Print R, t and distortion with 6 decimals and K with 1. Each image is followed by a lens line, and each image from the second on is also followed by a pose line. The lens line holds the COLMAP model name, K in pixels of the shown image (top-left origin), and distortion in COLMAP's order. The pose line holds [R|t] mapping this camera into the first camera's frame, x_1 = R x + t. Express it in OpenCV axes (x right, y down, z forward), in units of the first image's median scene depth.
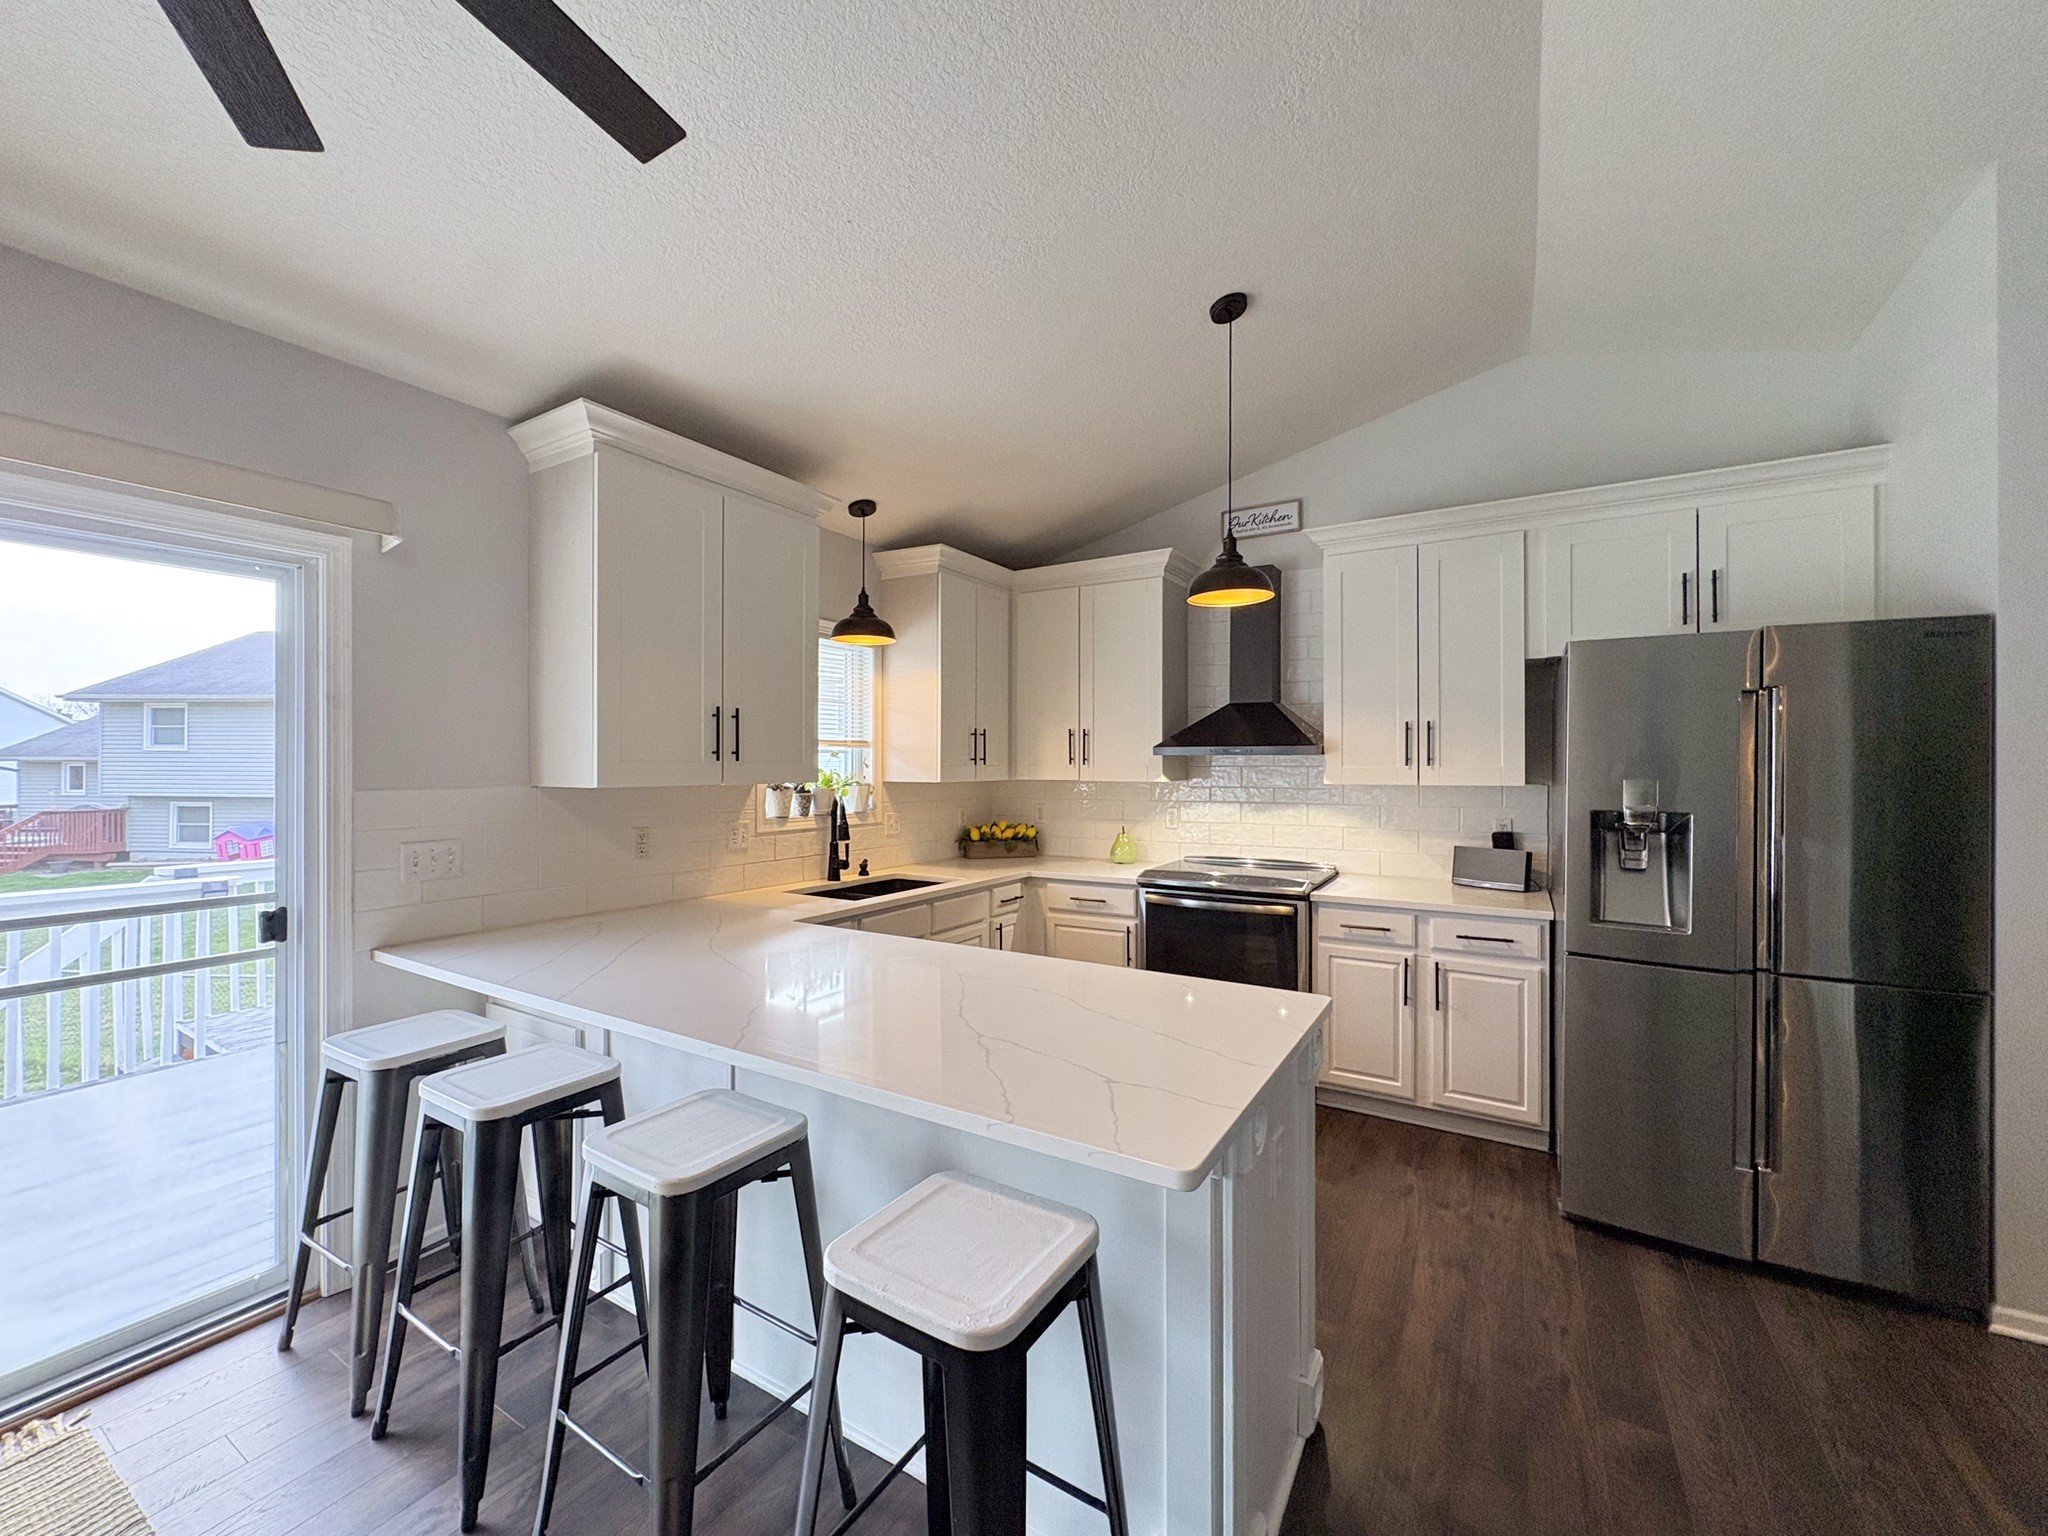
lens RADIAL K [[812.3, 0, 1021.6], [0, 812.3, 767.9], [0, 0, 1]] dist [-0.002049, 0.000490]
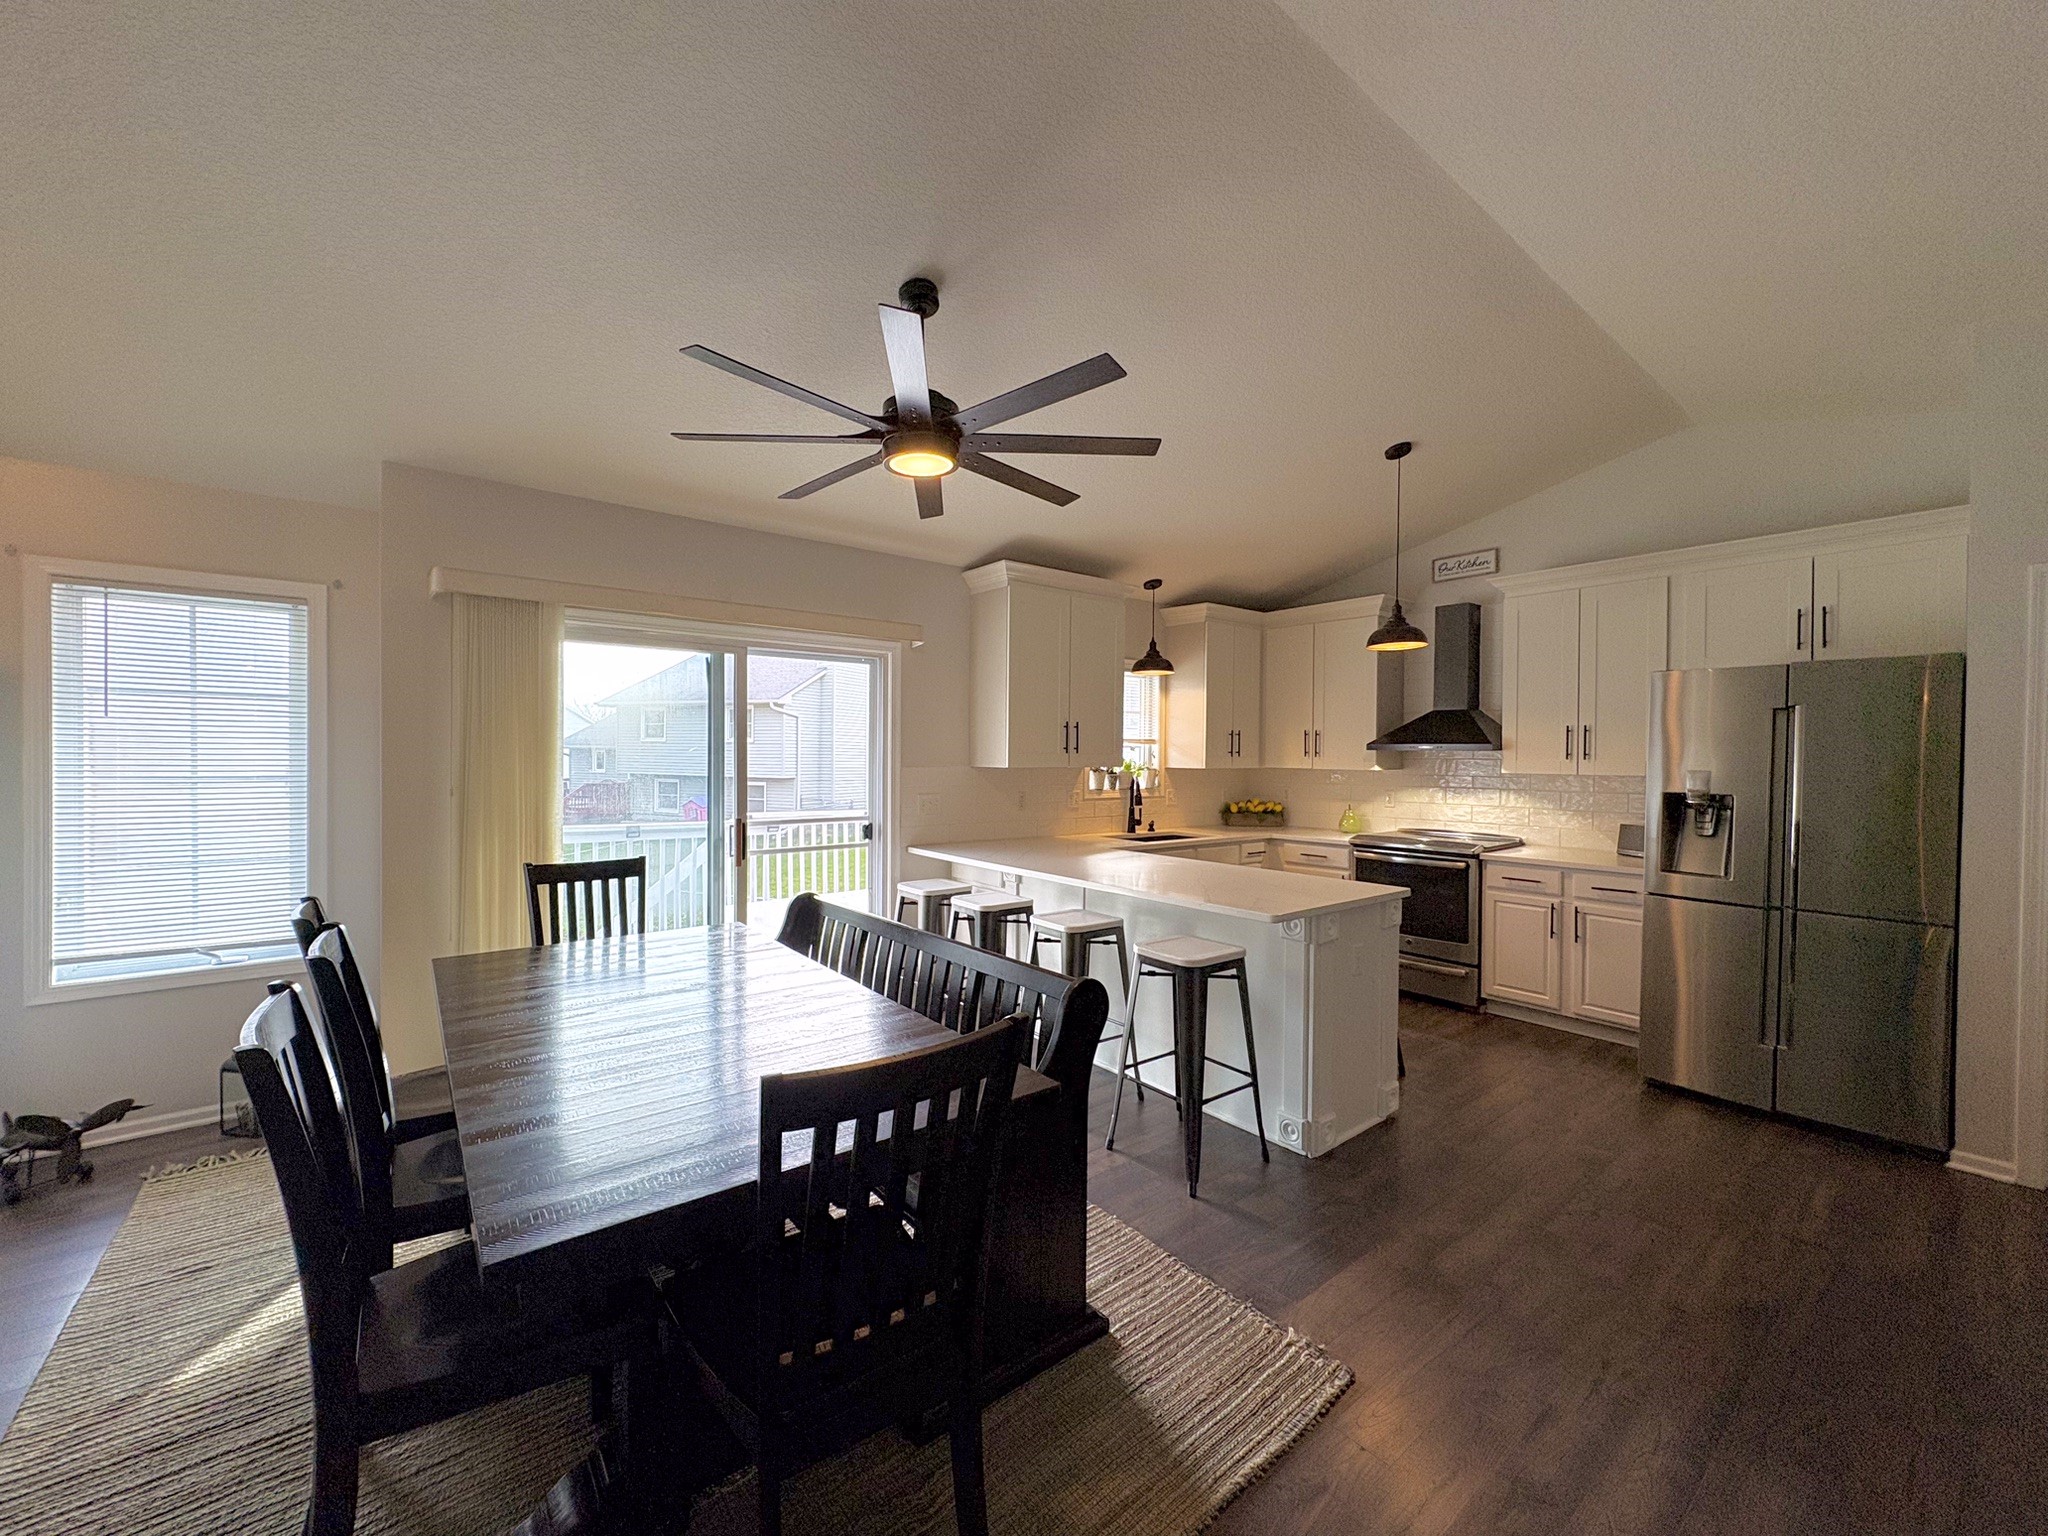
lens RADIAL K [[812.3, 0, 1020.8], [0, 812.3, 765.8], [0, 0, 1]] dist [-0.002049, 0.000490]
pose [[0.937909, 0.011307, -0.346698, 0.098954], [-0.008230, 0.999913, 0.010348, 0.000975], [0.346785, -0.006852, 0.937920, -0.493162]]
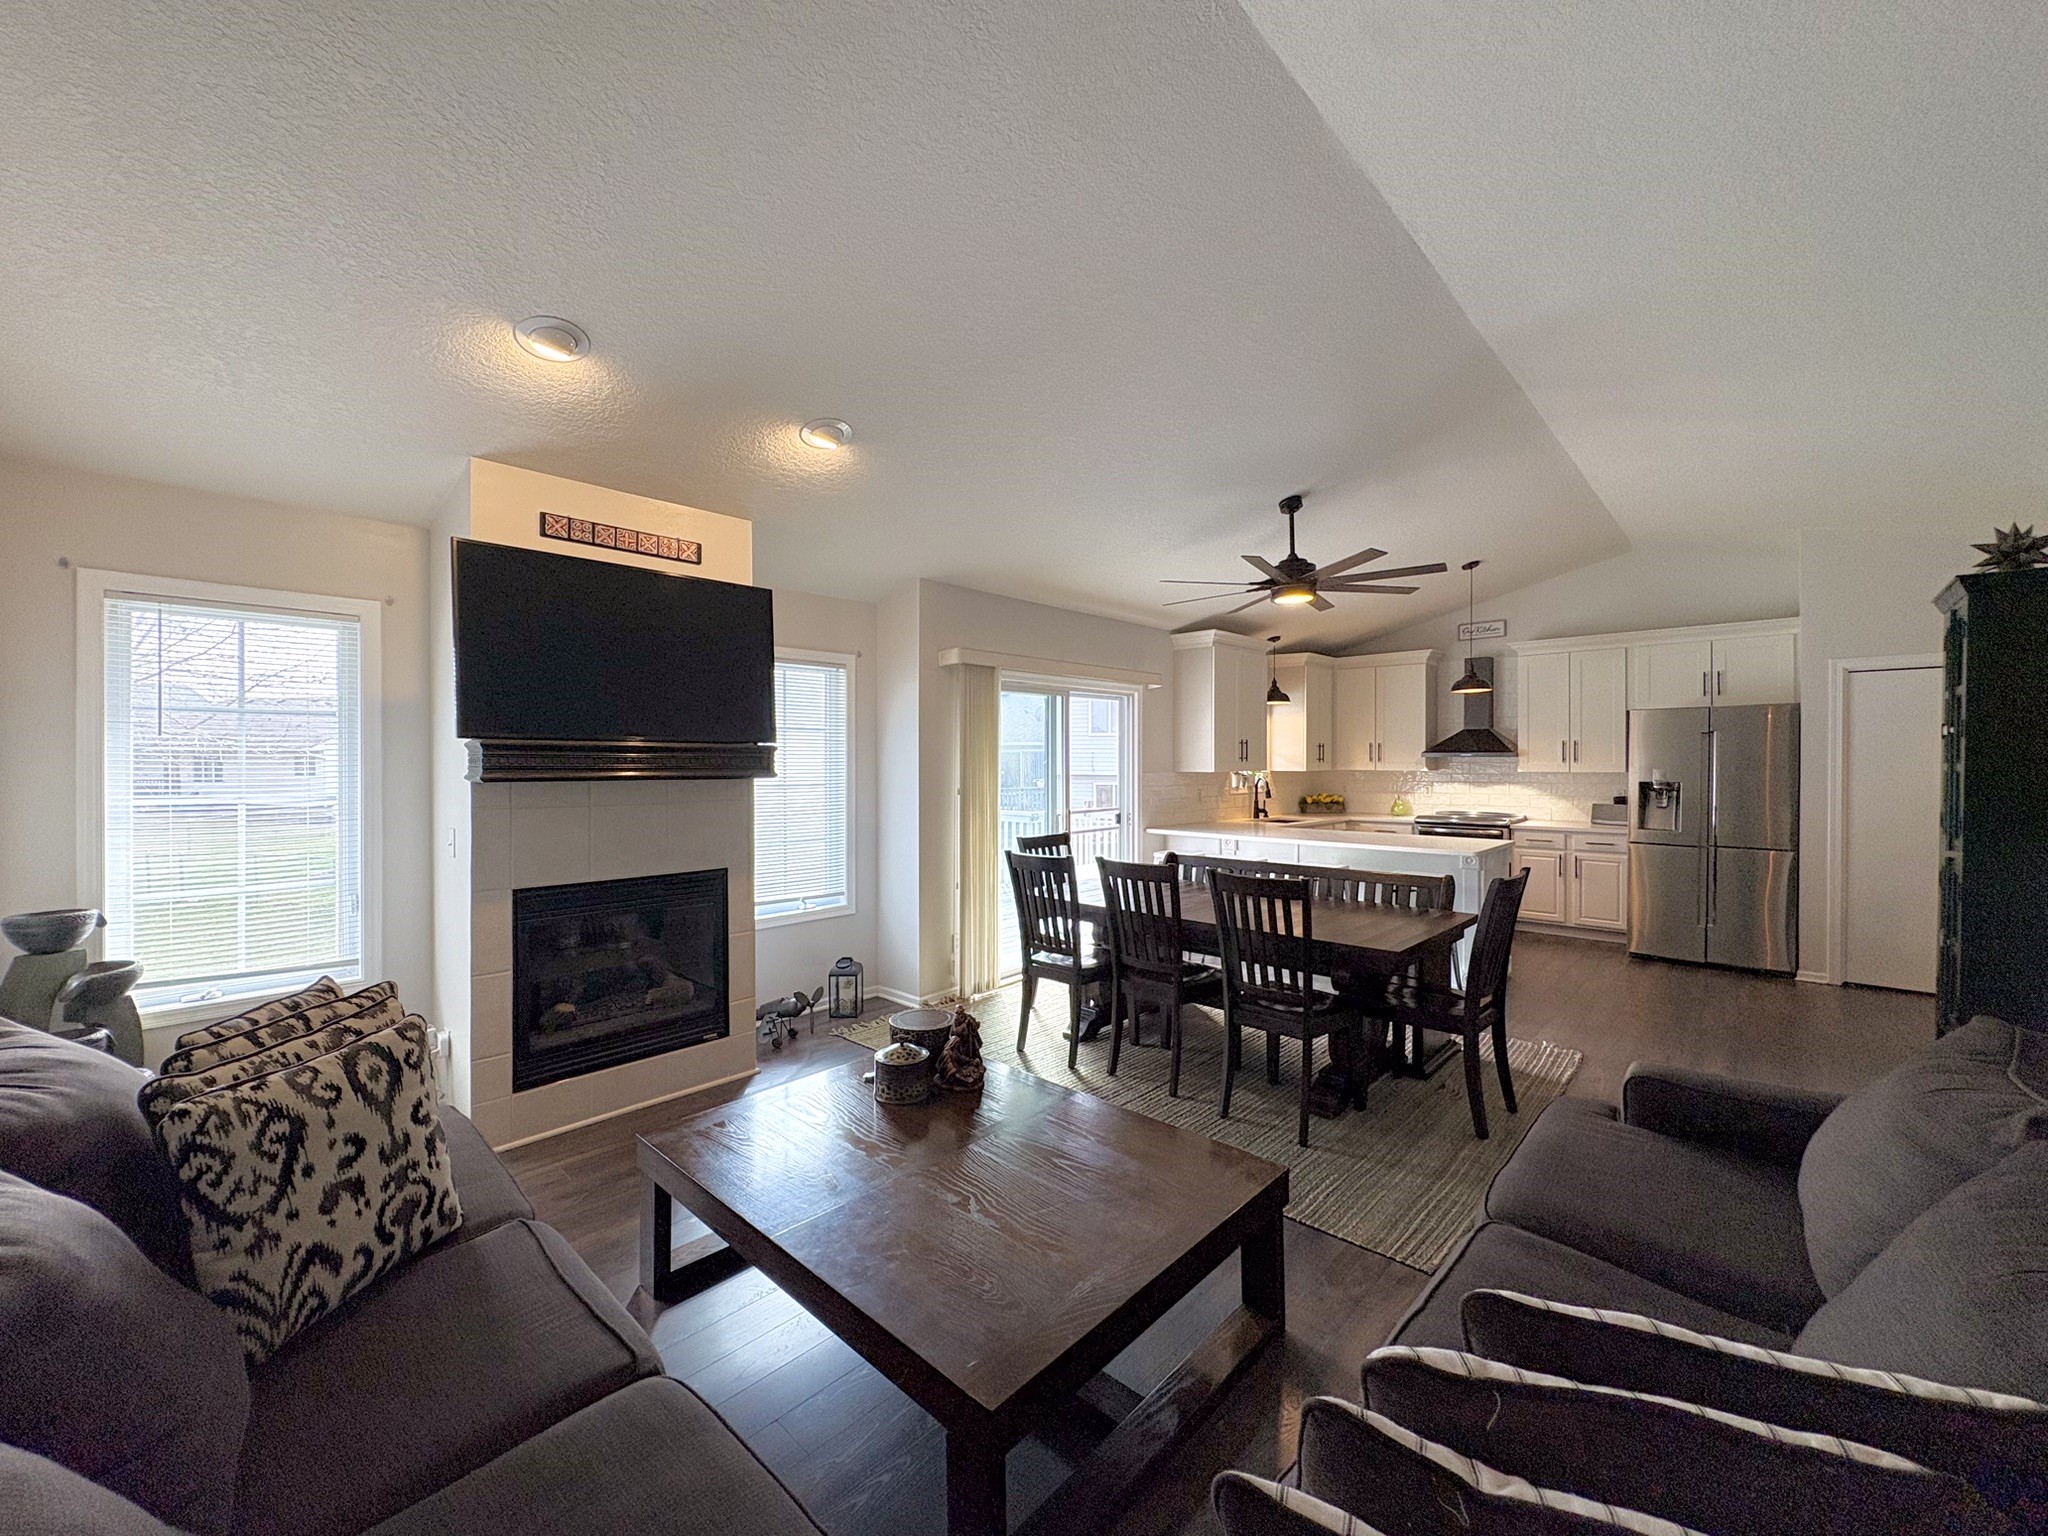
lens RADIAL K [[812.3, 0, 1018.2], [0, 812.3, 764.4], [0, 0, 1]] dist [-0.002049, 0.000490]
pose [[0.977063, -0.000994, -0.212948, -0.395554], [0.001880, 0.999990, 0.003955, -0.008469], [0.212942, -0.004265, 0.977056, -1.188209]]
